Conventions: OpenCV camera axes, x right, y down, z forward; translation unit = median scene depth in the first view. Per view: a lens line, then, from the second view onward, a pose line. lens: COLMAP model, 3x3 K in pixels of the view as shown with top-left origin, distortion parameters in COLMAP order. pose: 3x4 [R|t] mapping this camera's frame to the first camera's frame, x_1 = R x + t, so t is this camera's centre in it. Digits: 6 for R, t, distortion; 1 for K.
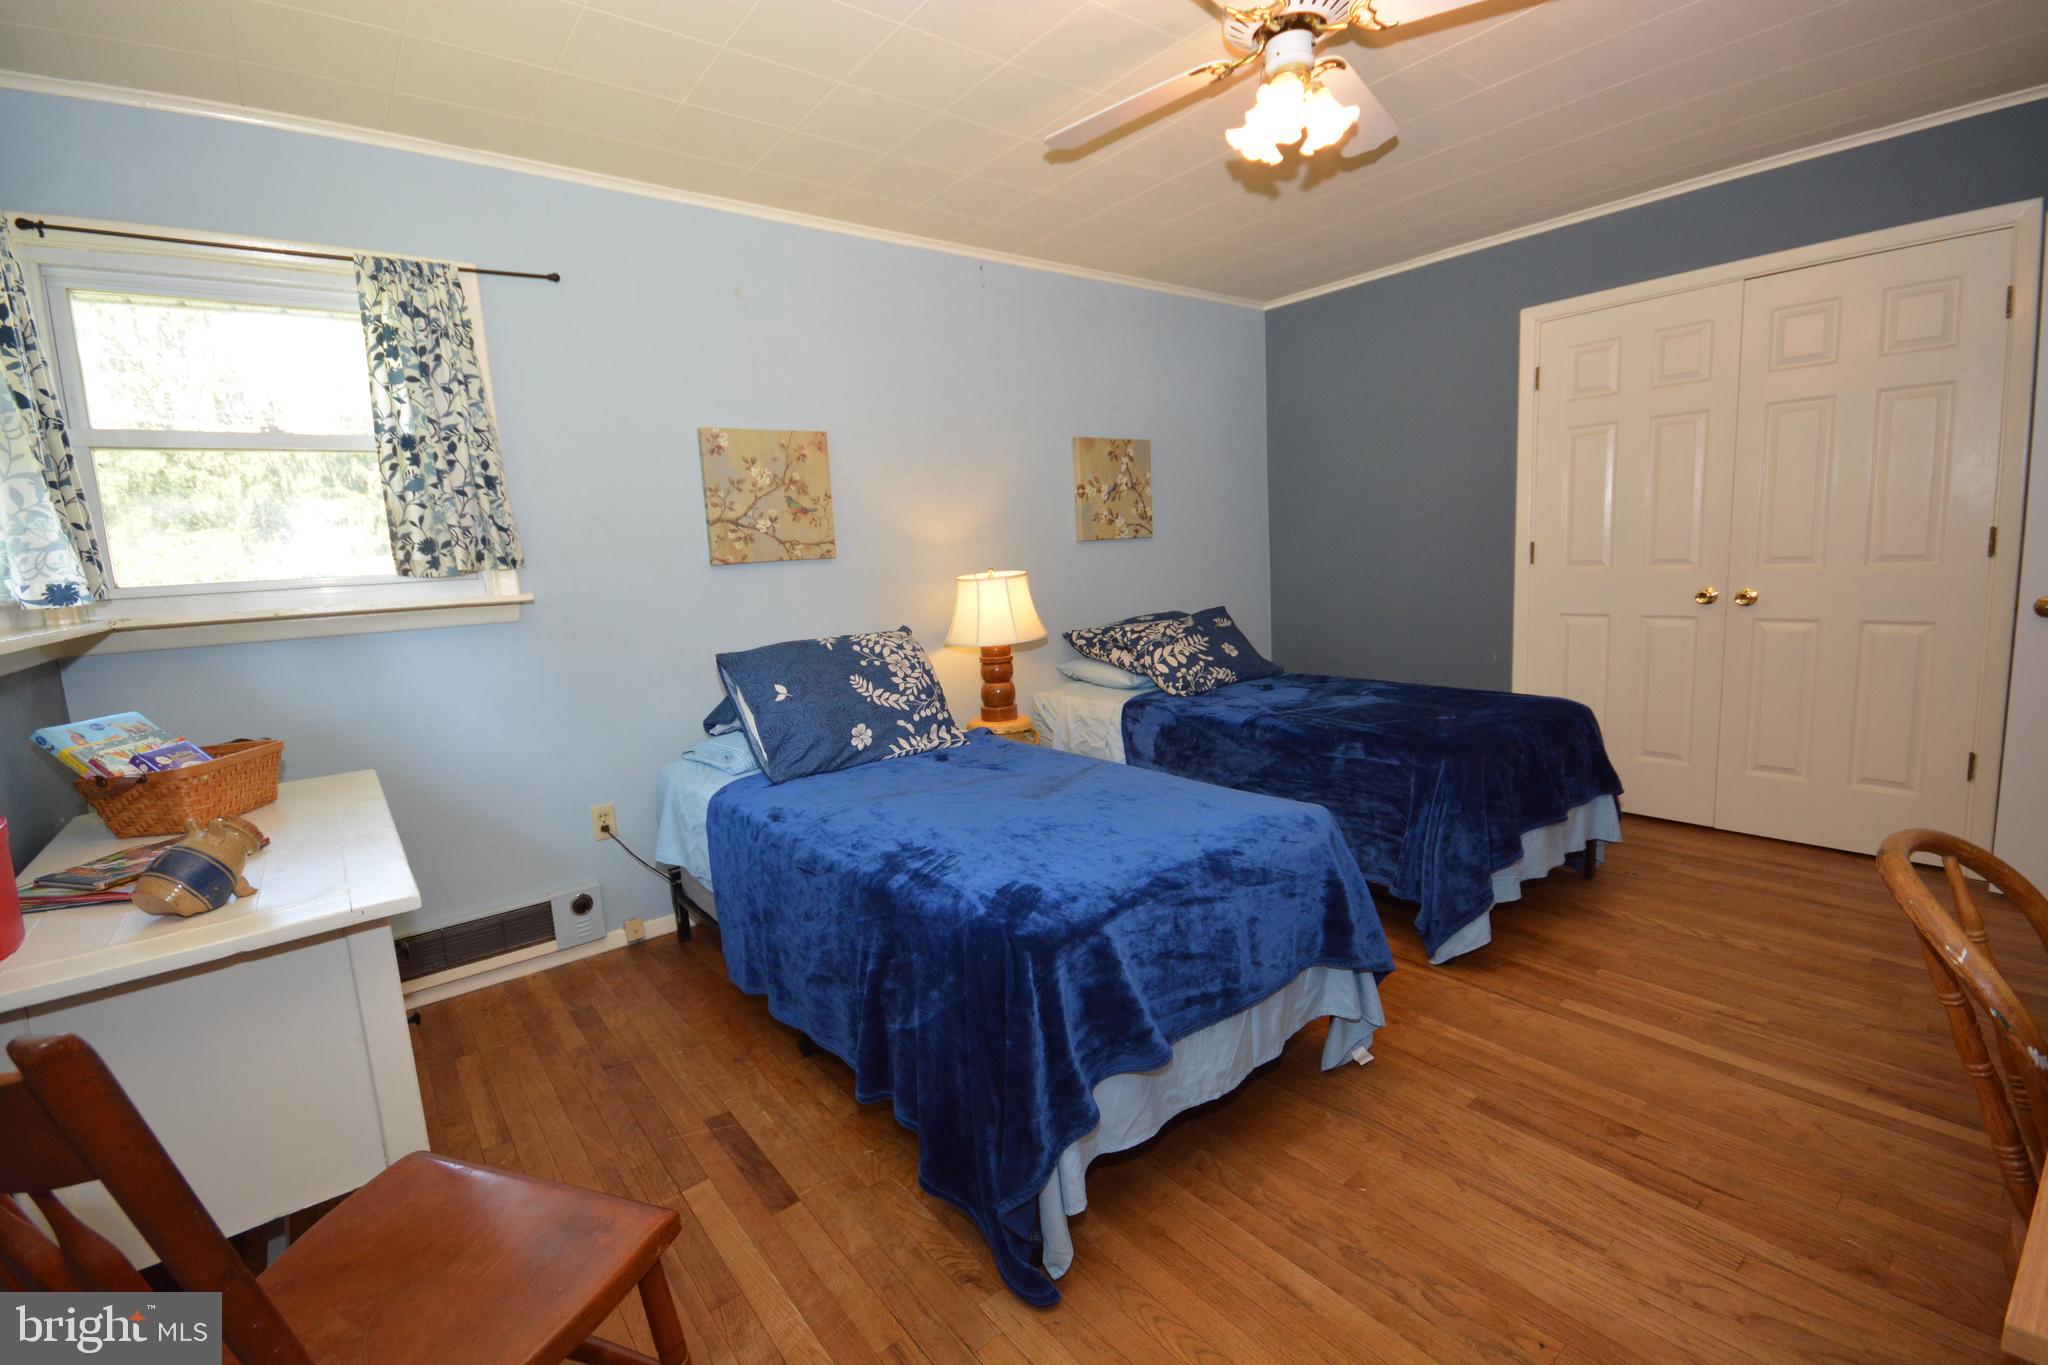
lens RADIAL K [[898.4, 0, 1019.2], [0, 898.4, 677.1], [0, 0, 1]] dist [0.003060, -0.006551]
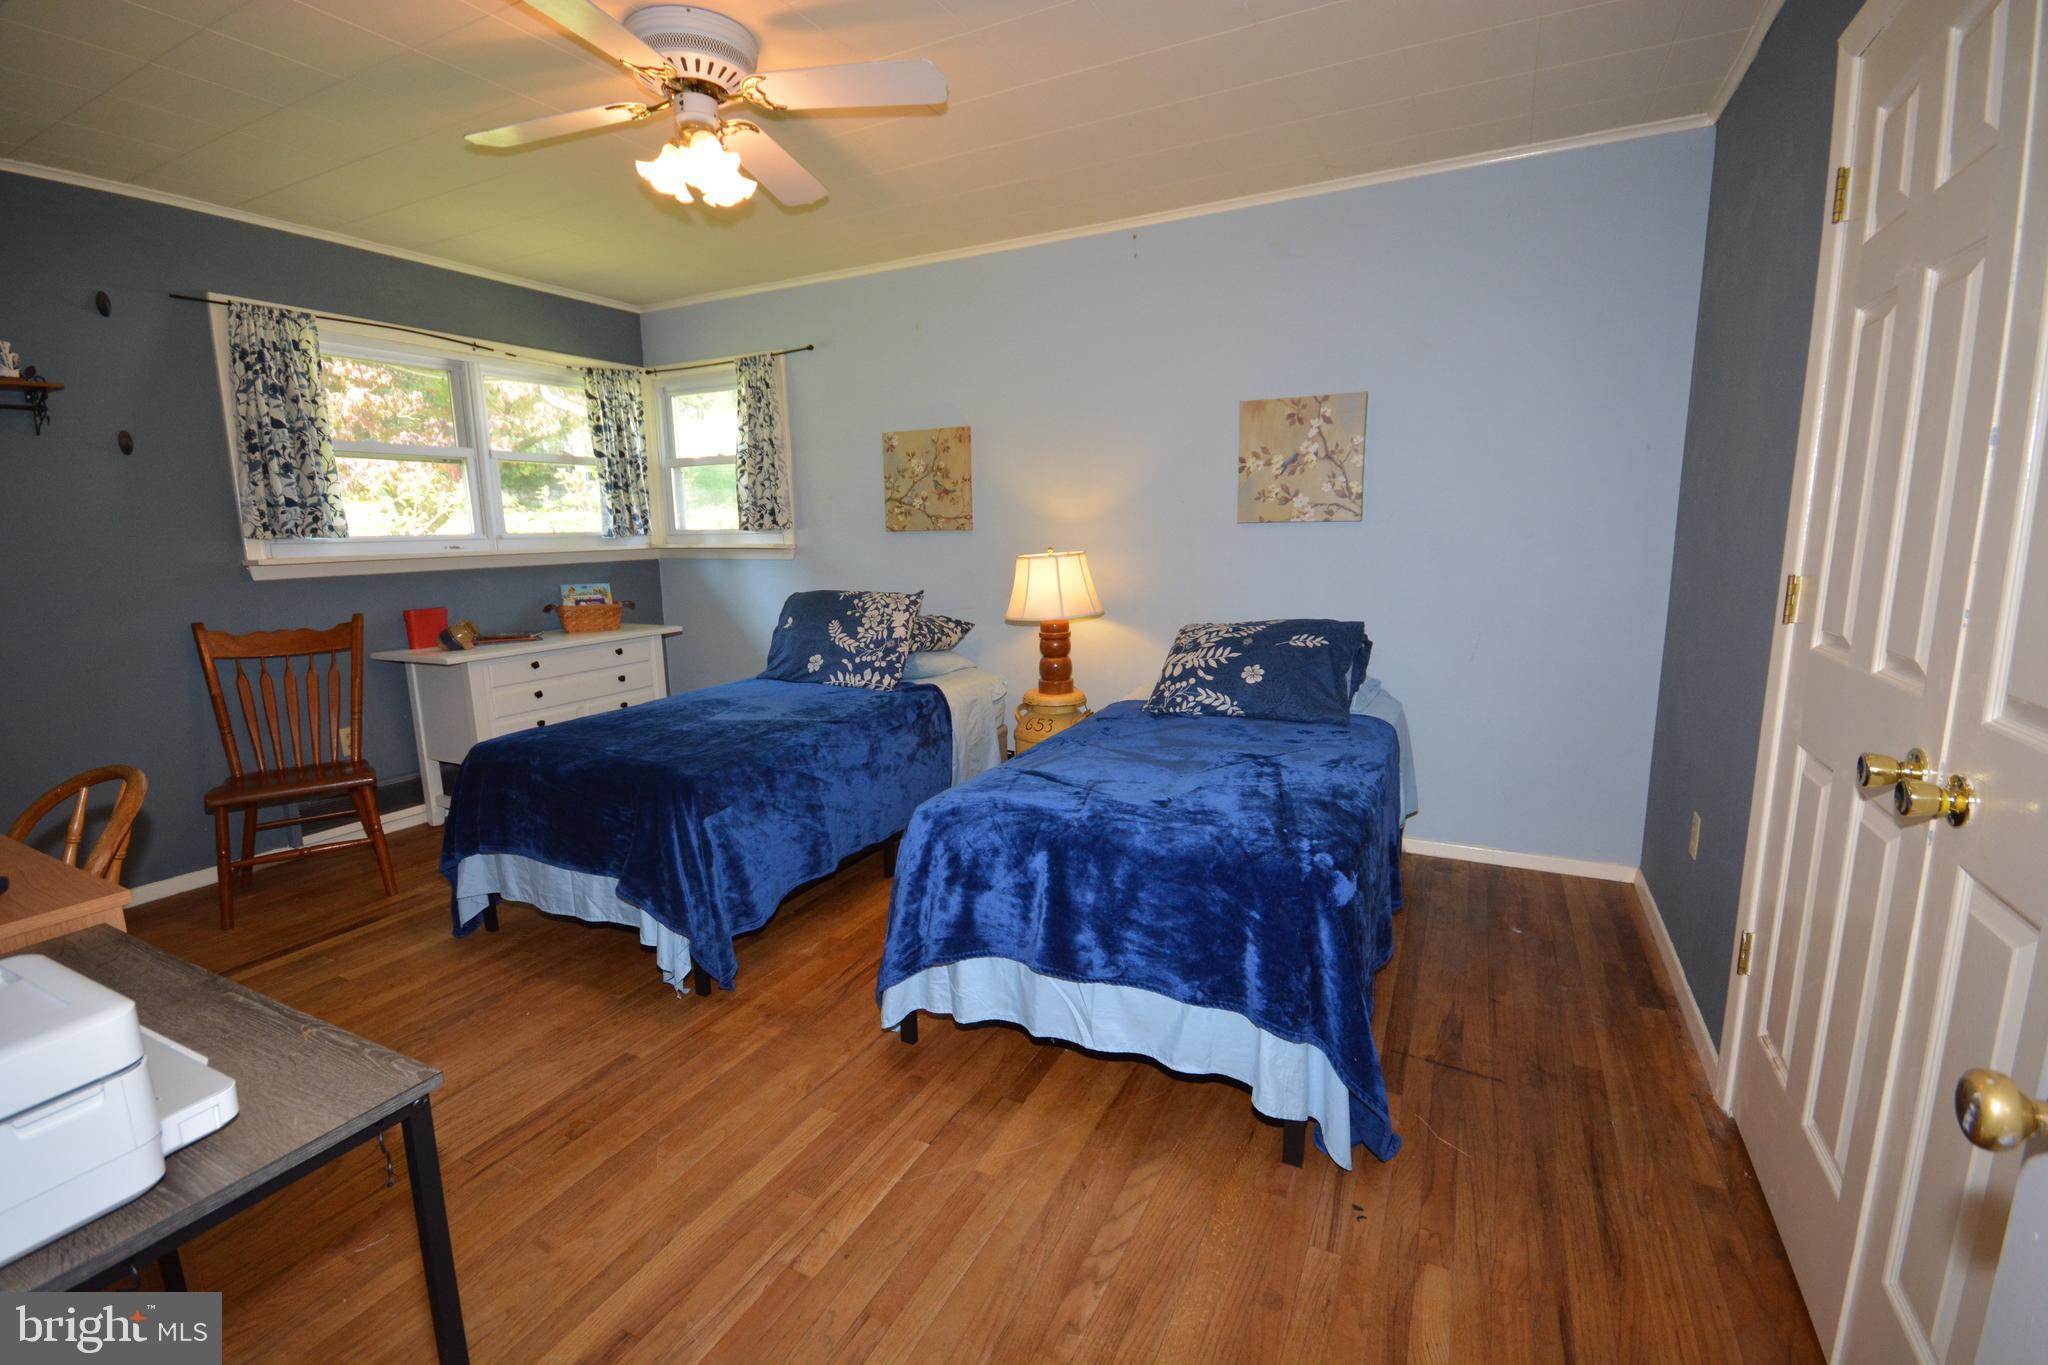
lens RADIAL K [[898.4, 0, 1019.2], [0, 898.4, 677.1], [0, 0, 1]] dist [0.003060, -0.006551]
pose [[0.413580, 0.204277, -0.887255, 1.002312], [-0.134523, 0.977520, 0.162354, -0.152383], [0.900475, 0.052210, 0.431763, 0.571480]]
